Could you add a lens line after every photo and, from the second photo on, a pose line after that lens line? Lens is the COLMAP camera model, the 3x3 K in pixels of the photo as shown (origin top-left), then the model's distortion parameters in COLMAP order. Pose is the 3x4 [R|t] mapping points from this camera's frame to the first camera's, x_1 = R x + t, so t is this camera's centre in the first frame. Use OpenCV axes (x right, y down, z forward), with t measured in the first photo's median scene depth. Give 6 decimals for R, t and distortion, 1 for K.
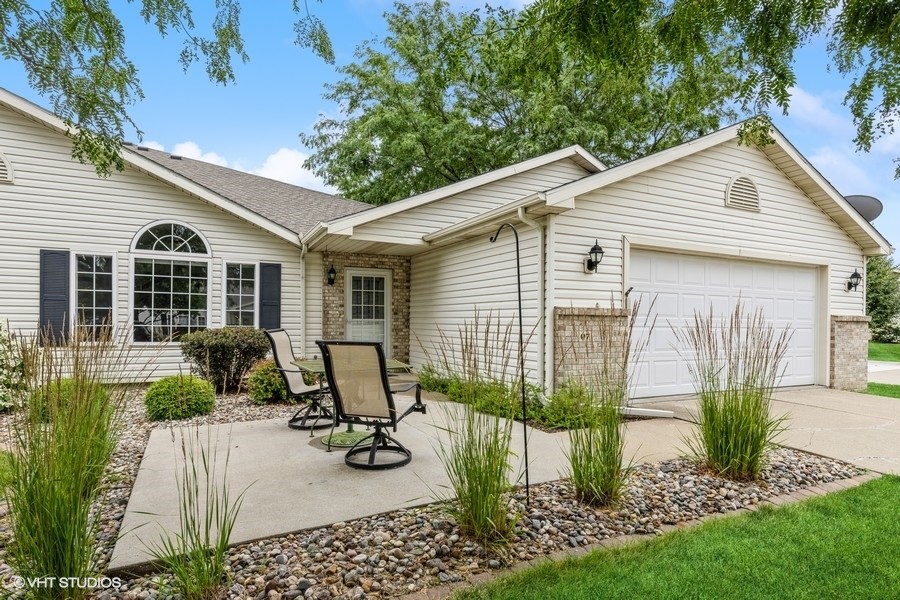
lens RADIAL K [[507.7, 0, 449.9], [0, 507.7, 307.0], [0, 0, 1]] dist [-0.009331, 0.001134]
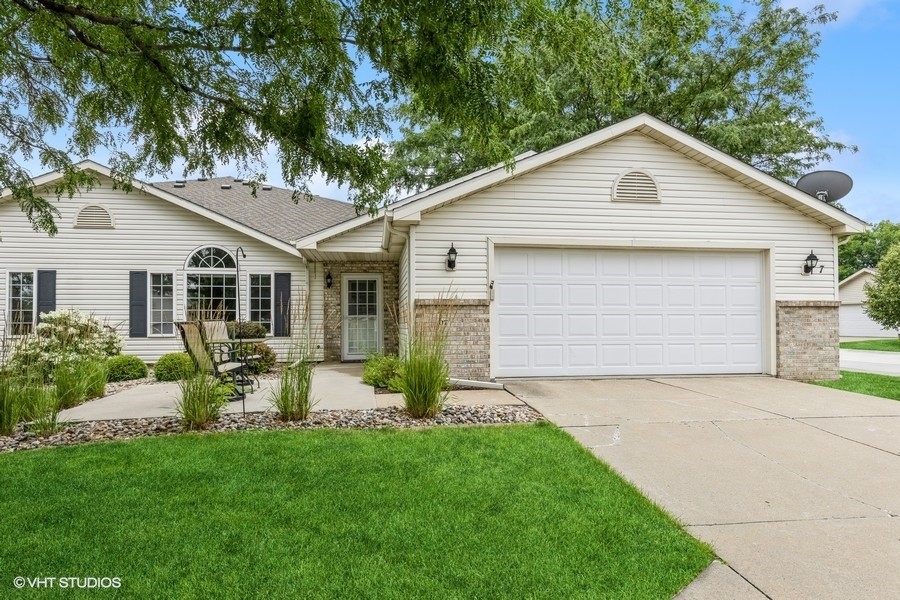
lens RADIAL K [[547.5, 0, 449.8], [0, 547.5, 298.5], [0, 0, 1]] dist [-0.003366, -0.000880]
pose [[0.945277, -0.029963, -0.324891, 0.524542], [0.022466, 0.999388, -0.026803, 0.026864], [0.325495, 0.018037, 0.945372, -0.181139]]
